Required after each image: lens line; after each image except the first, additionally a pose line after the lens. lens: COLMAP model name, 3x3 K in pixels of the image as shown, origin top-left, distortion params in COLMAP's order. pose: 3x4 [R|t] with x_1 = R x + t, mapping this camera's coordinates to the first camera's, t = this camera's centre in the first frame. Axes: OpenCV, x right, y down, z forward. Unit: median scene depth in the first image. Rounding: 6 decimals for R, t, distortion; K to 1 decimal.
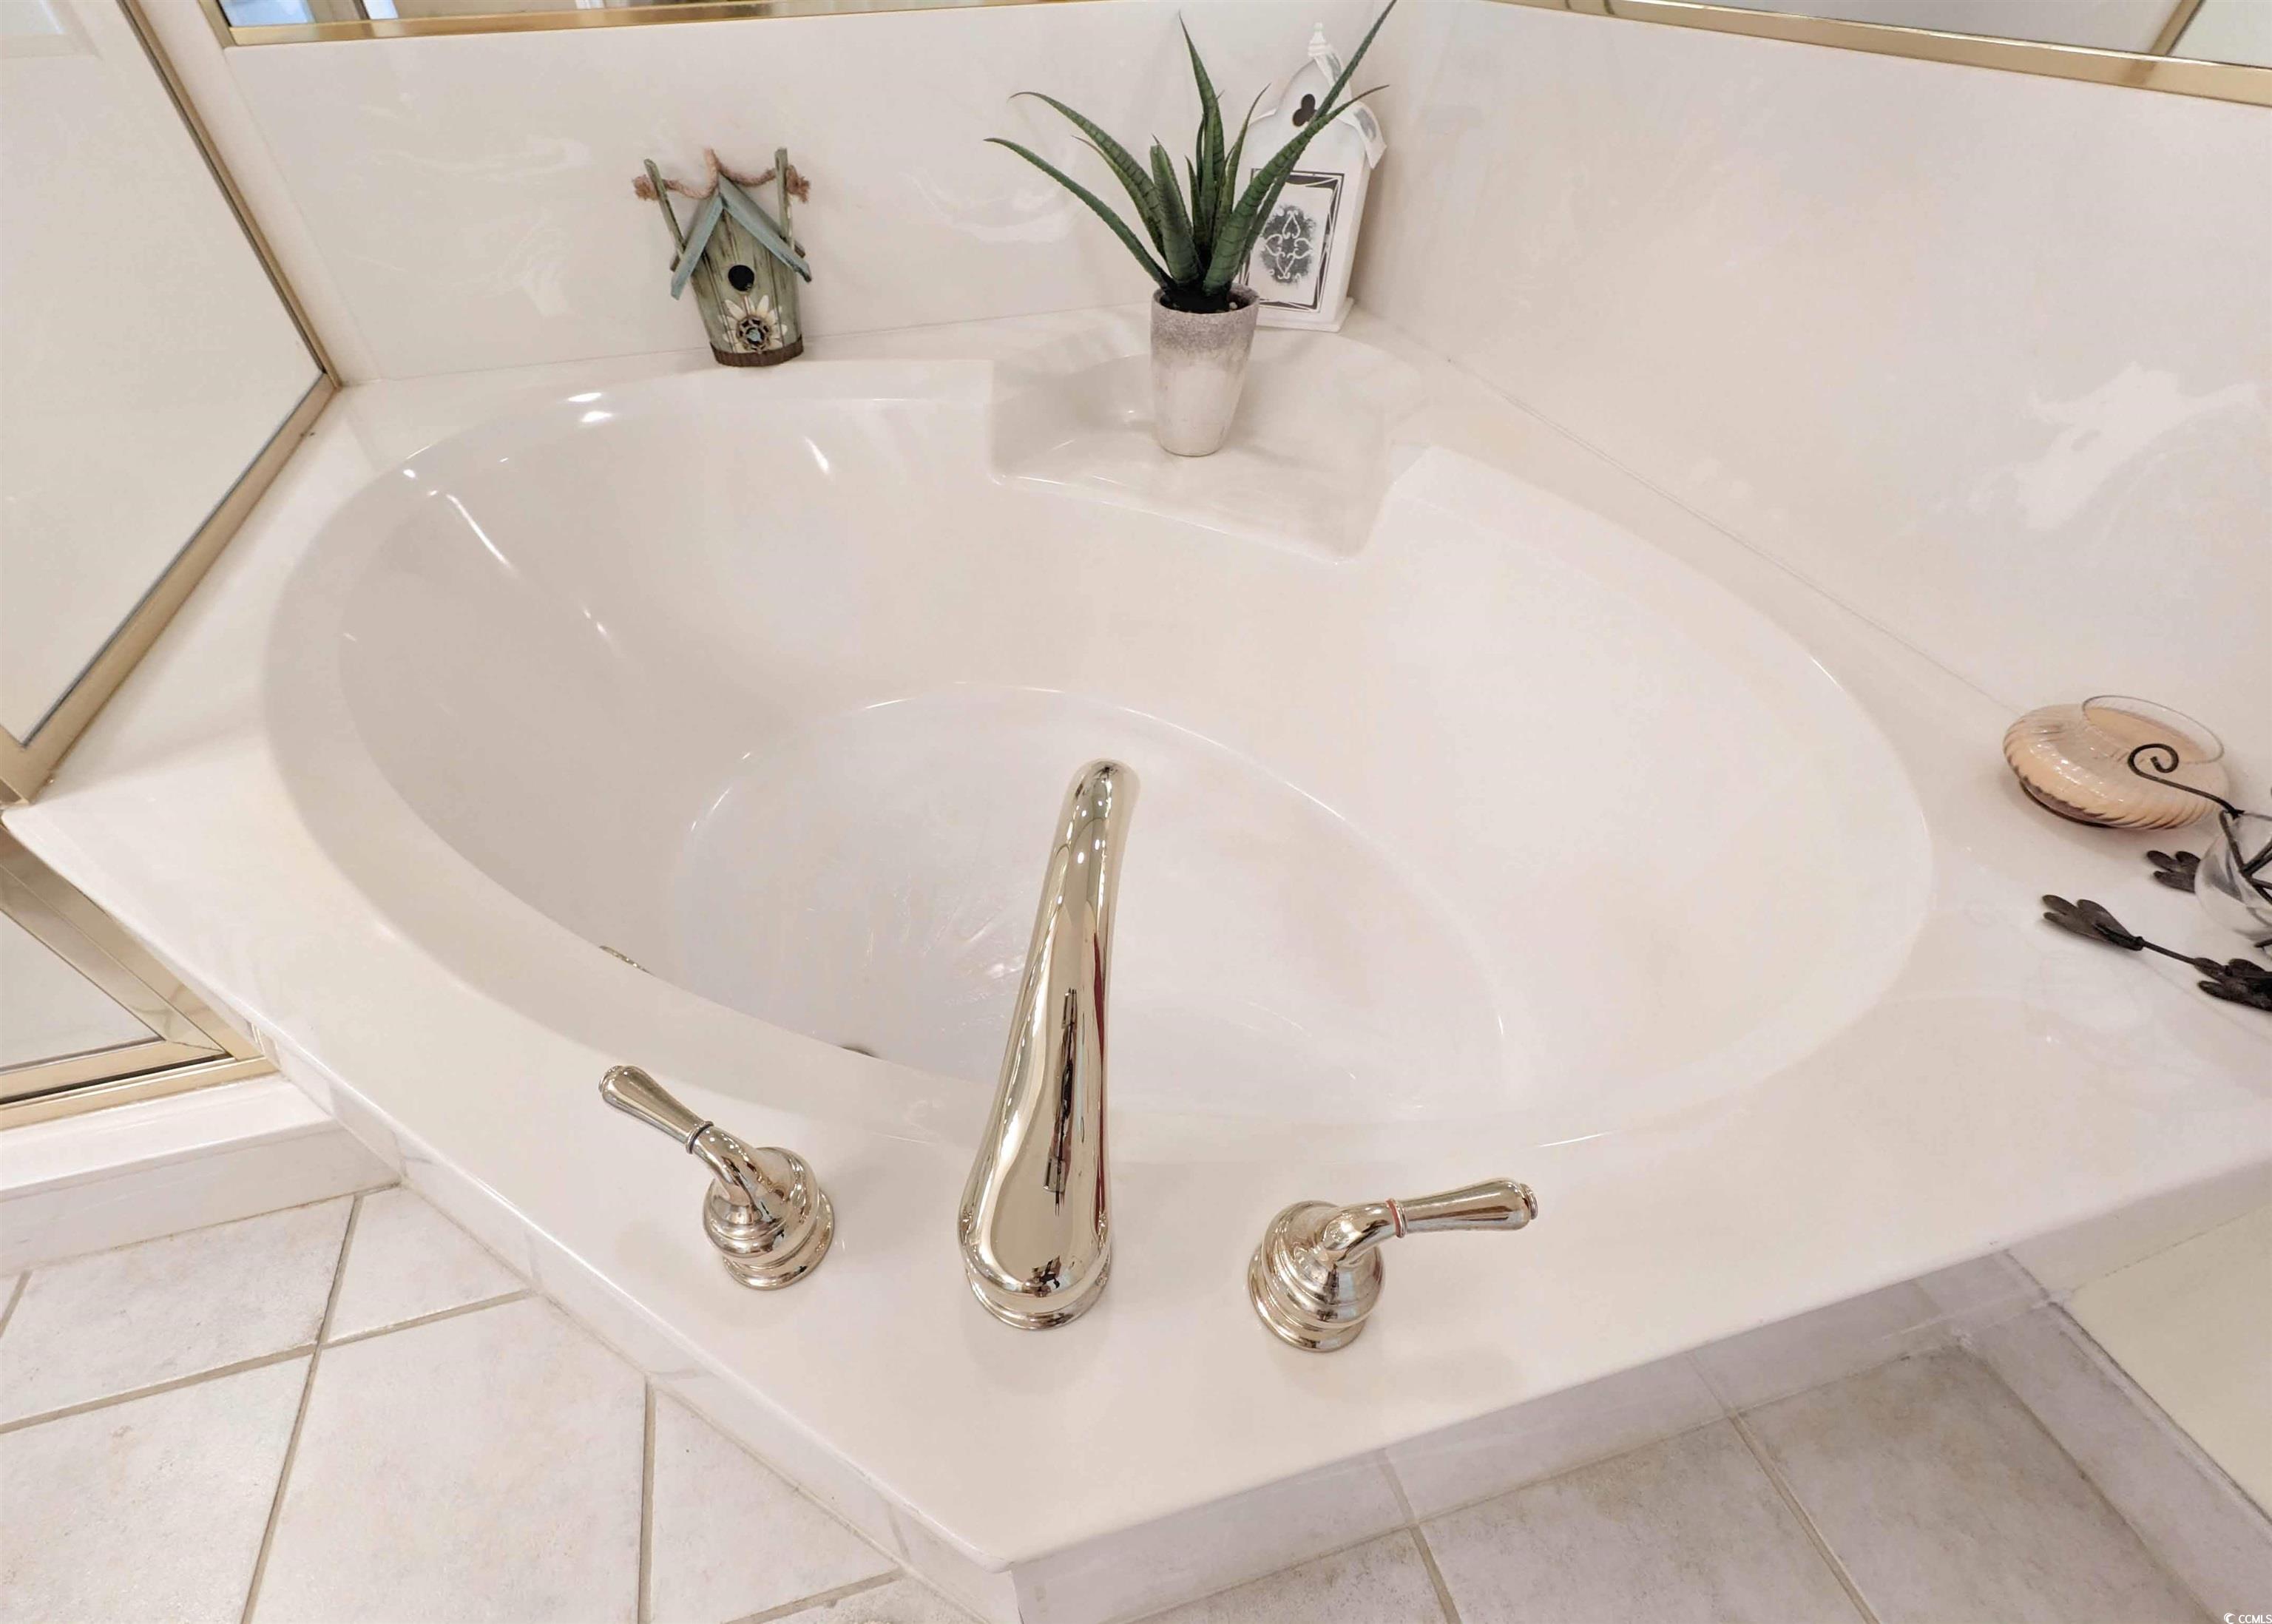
lens RADIAL K [[924.9, 0, 1037.7], [0, 924.9, 865.5], [0, 0, 1]] dist [0.003026, 0.000064]
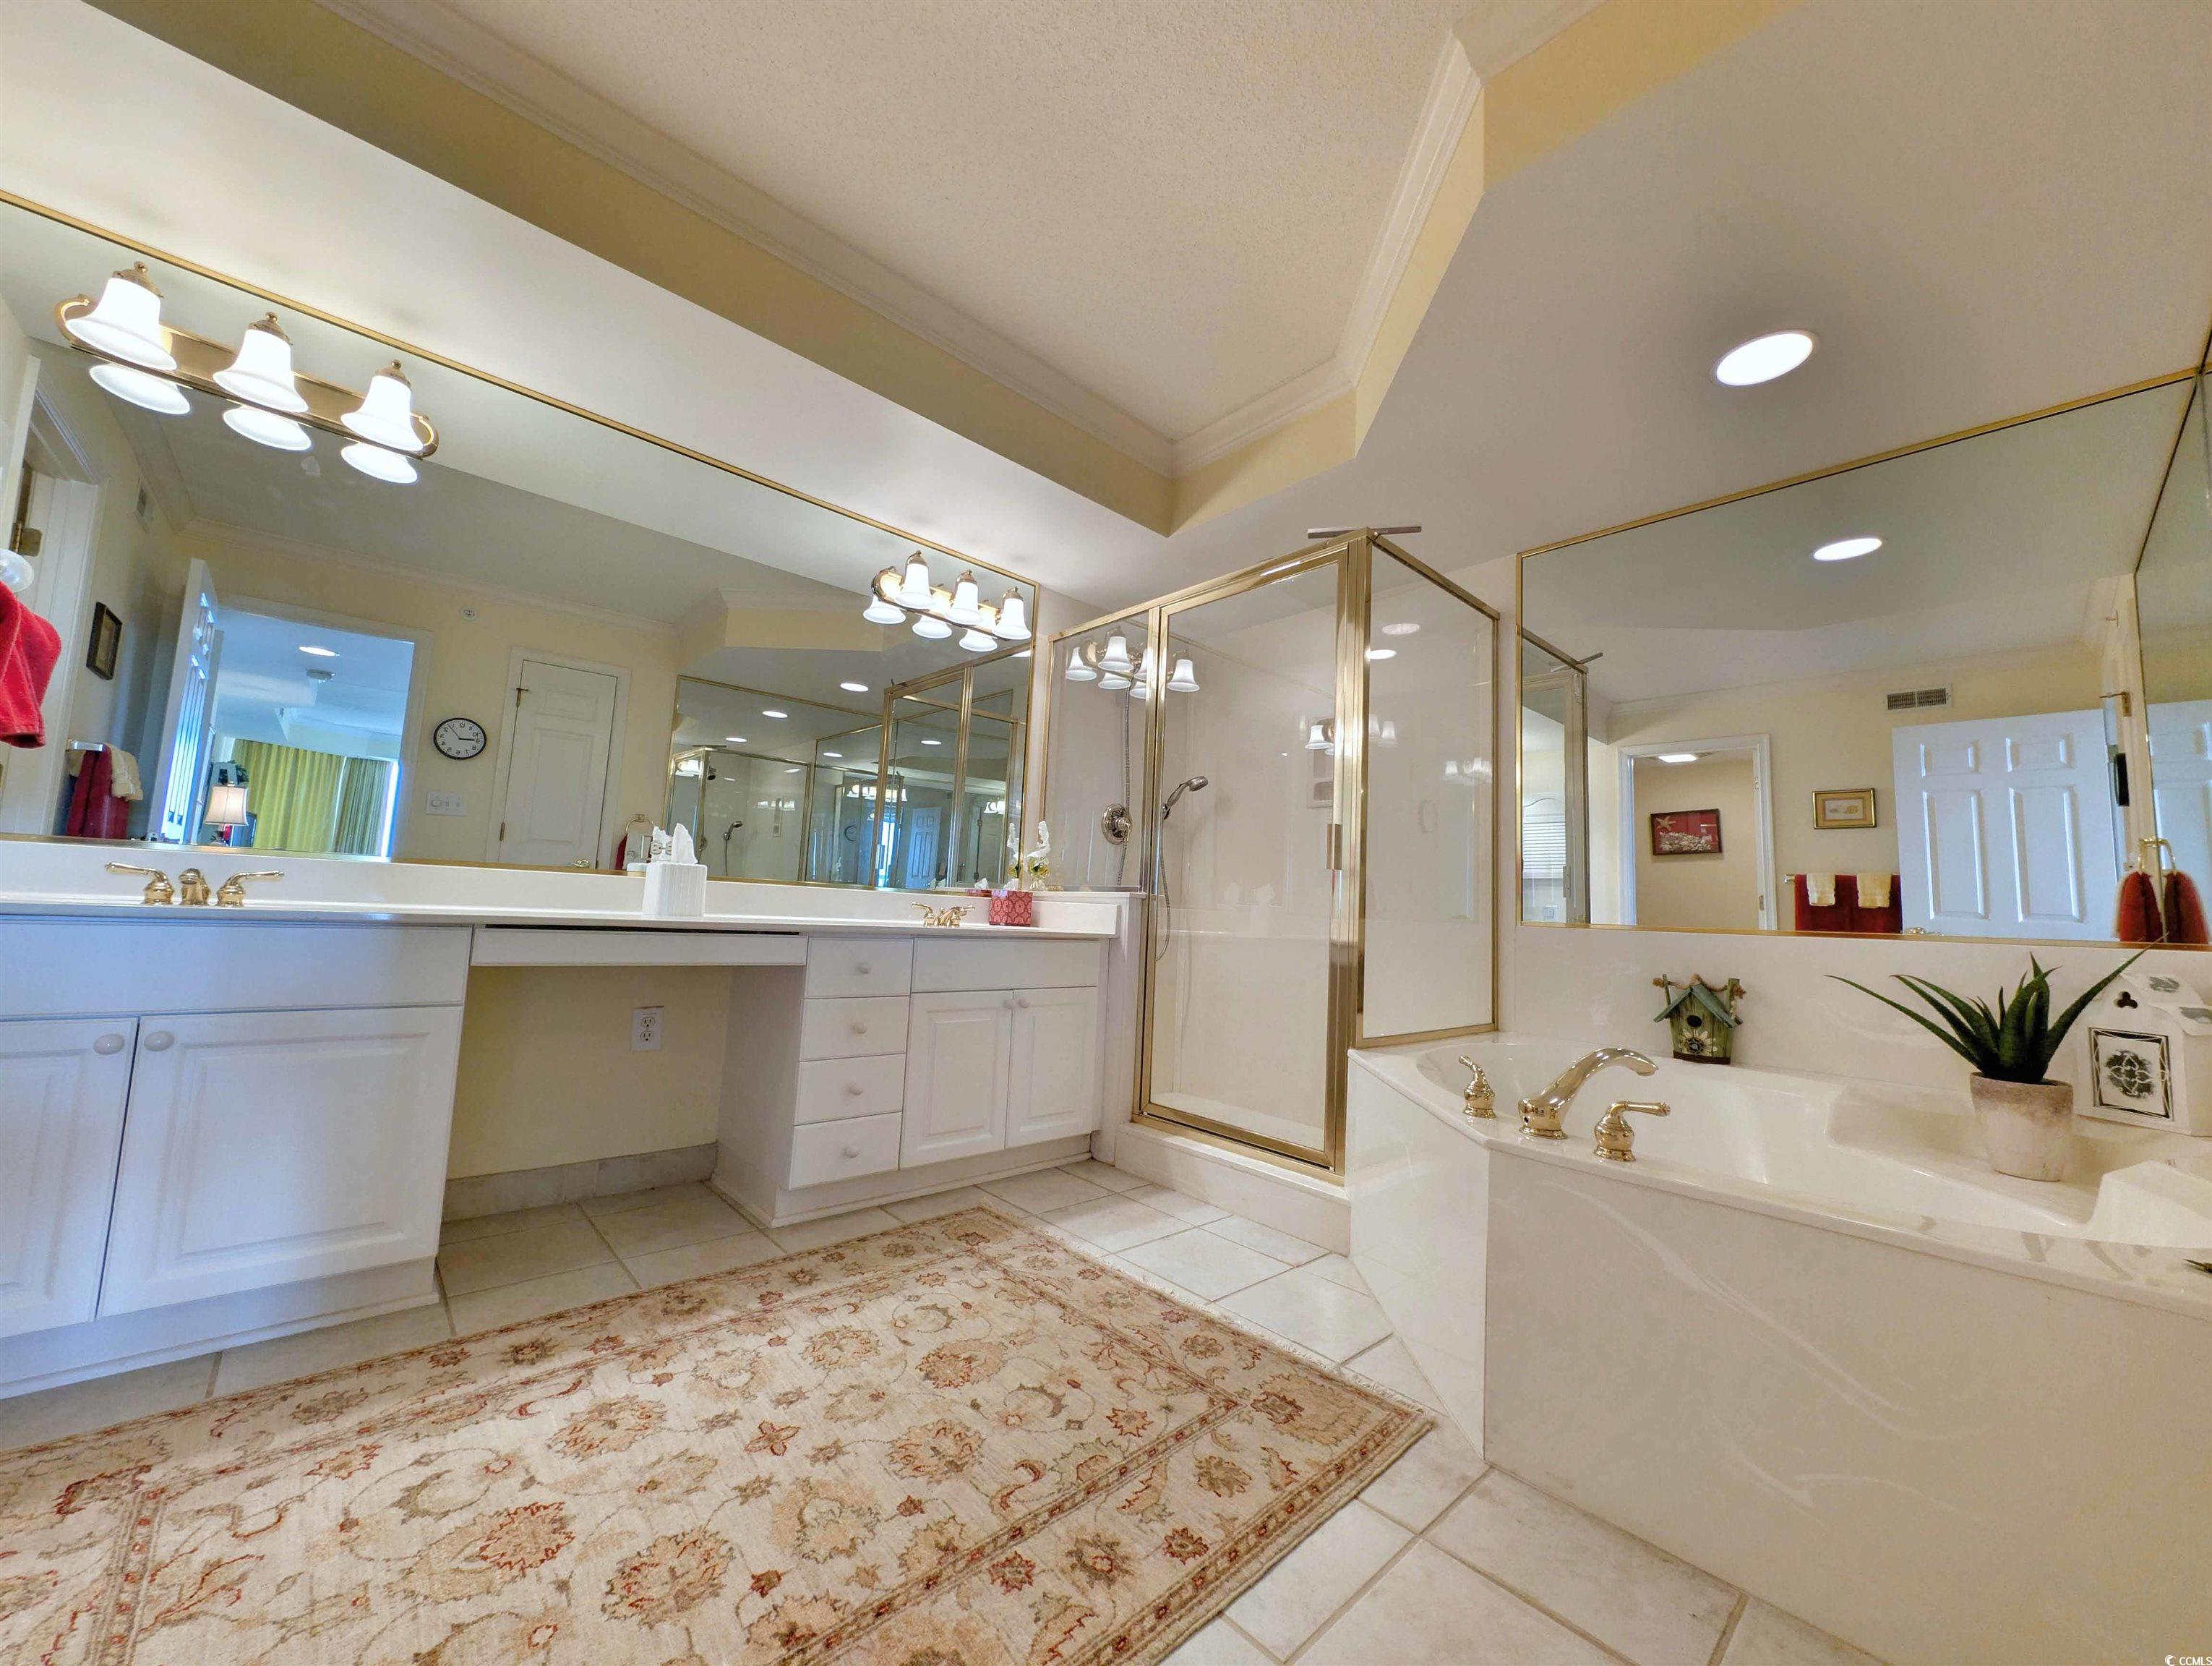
lens RADIAL K [[830.9, 0, 1103.0], [0, 830.9, 832.7], [0, 0, 1]] dist [-0.003920, 0.001476]
pose [[0.468211, -0.044010, -0.882520, 0.698681], [-0.680497, 0.619140, -0.391906, 0.715776], [0.563651, 0.784046, 0.259939, -0.549782]]
